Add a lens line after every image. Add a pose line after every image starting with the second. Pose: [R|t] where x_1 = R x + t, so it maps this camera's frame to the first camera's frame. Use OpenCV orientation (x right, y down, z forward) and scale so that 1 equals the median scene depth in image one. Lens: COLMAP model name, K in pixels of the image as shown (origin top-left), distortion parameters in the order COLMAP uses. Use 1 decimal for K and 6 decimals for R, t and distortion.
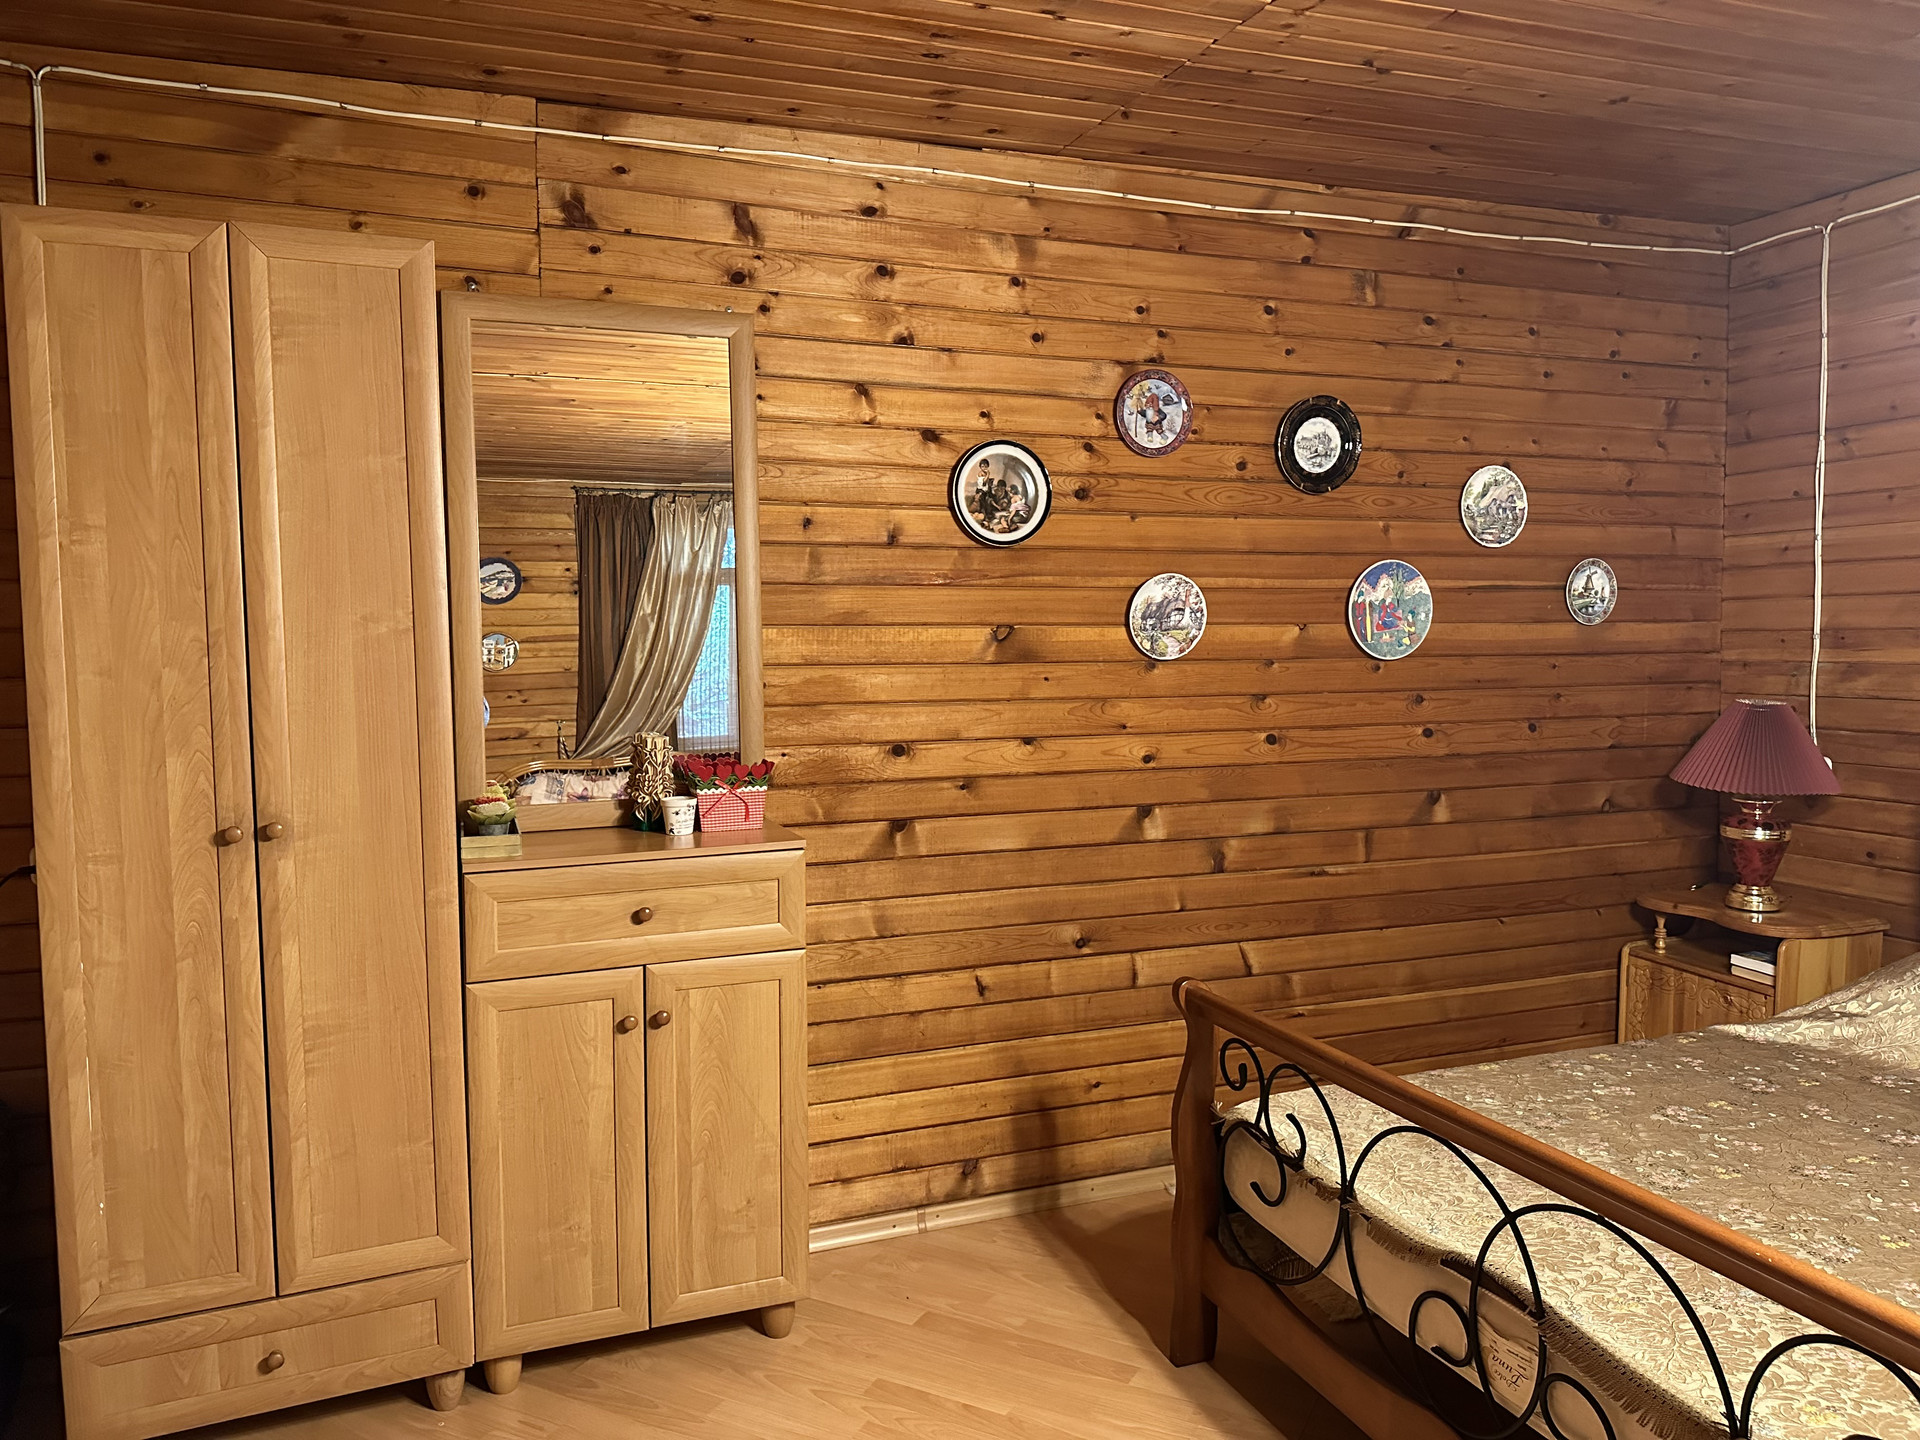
lens RADIAL K [[1319.5, 0, 976.0], [0, 1319.5, 716.3], [0, 0, 1]] dist [0.167276, -0.237877]
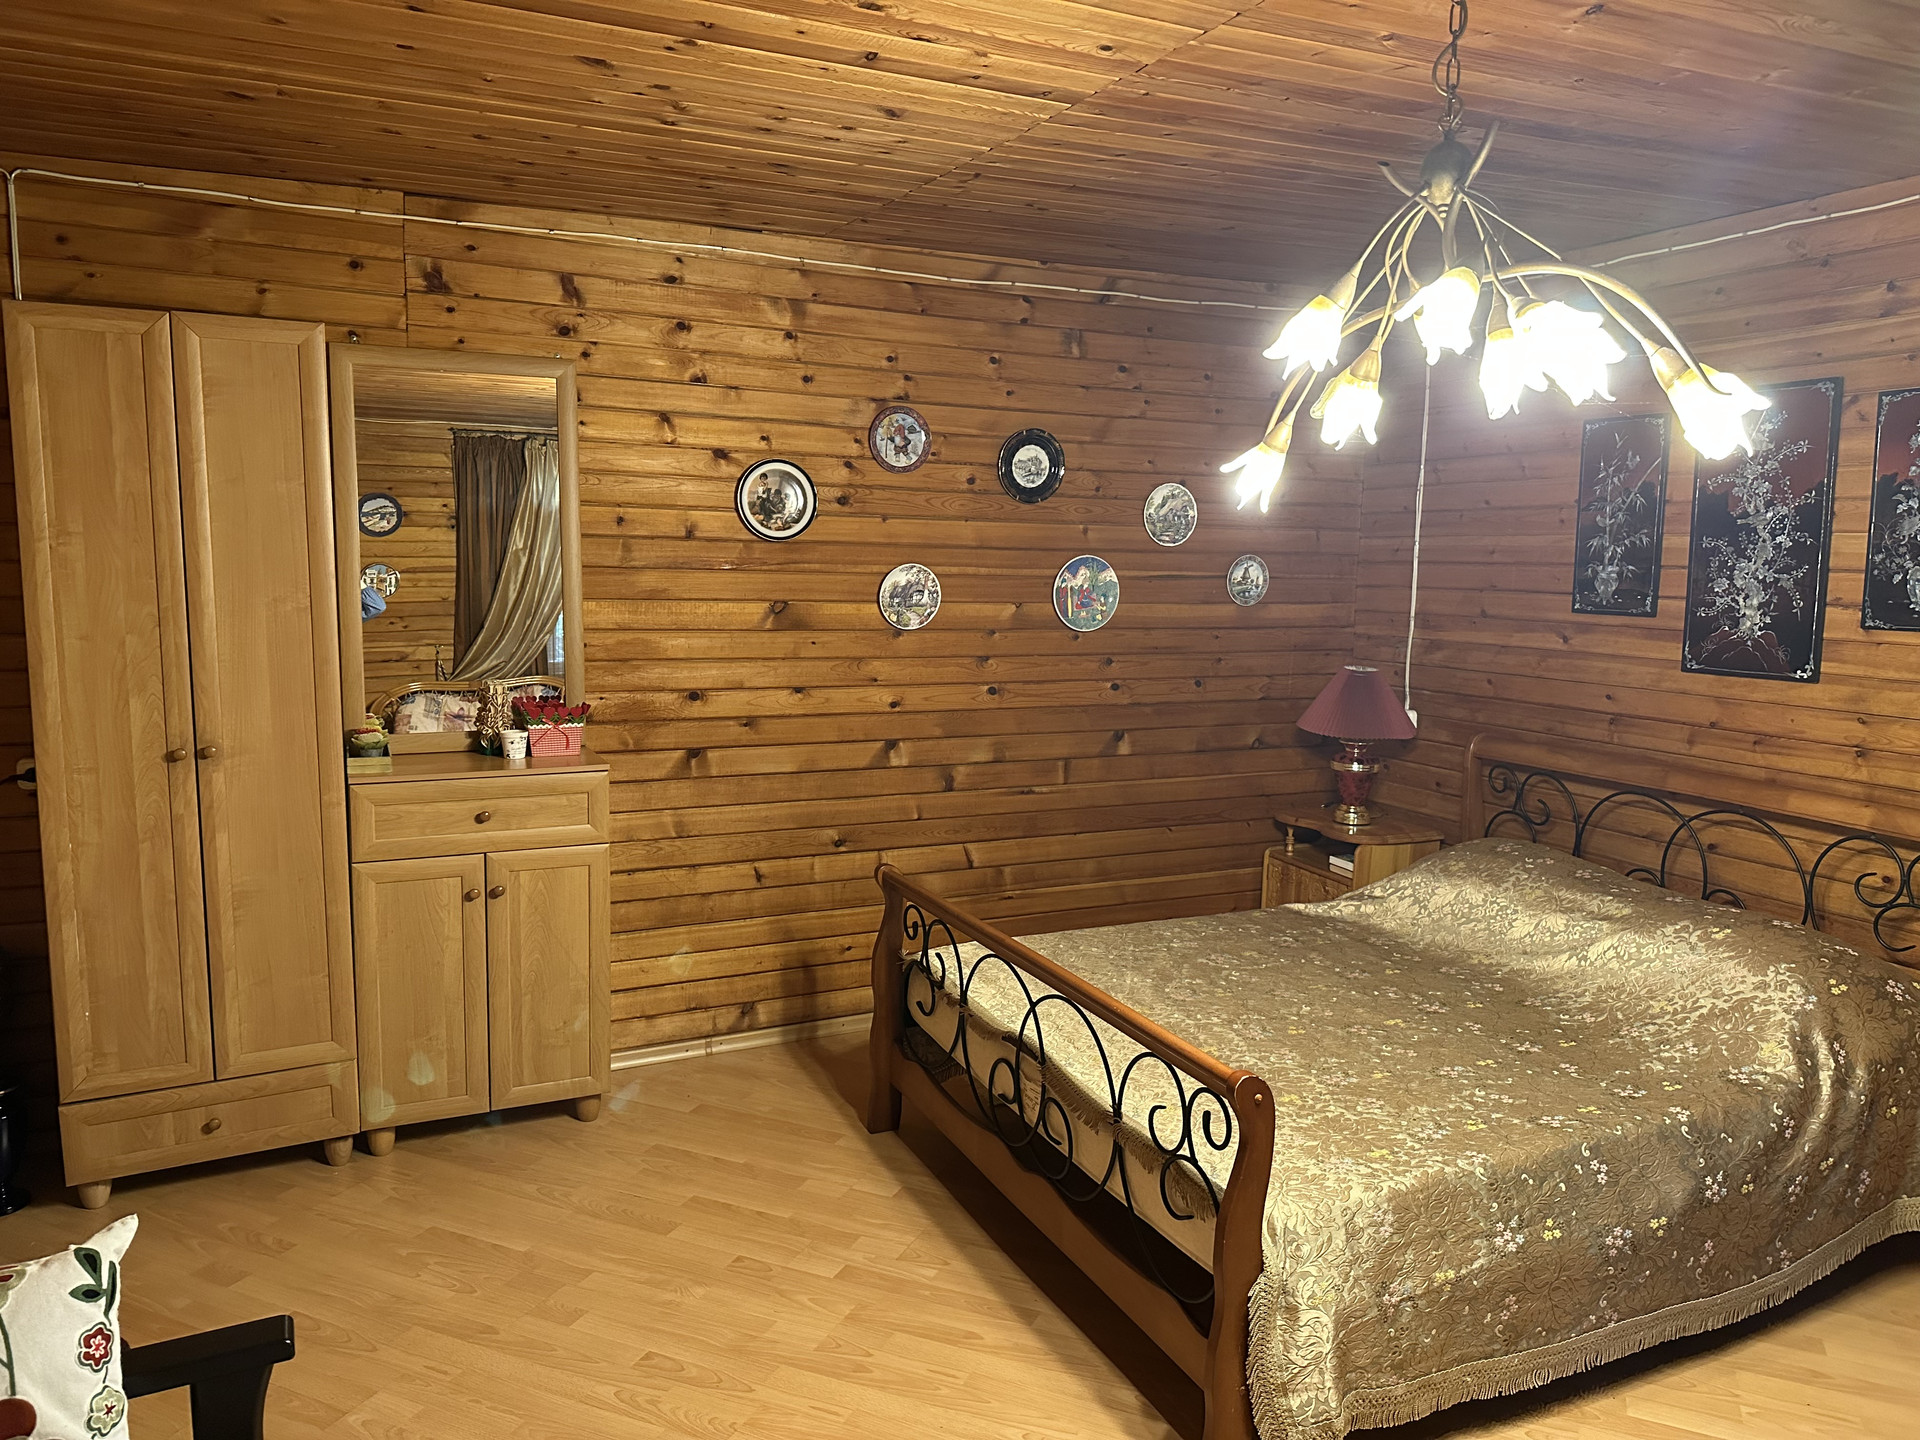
lens RADIAL K [[1319.5, 0, 976.0], [0, 1319.5, 716.3], [0, 0, 1]] dist [0.167276, -0.237877]
pose [[0.997289, 0.018392, 0.071255, 0.124690], [-0.022830, 0.997816, 0.061989, -0.041647], [-0.069960, -0.063448, 0.995530, -0.325877]]
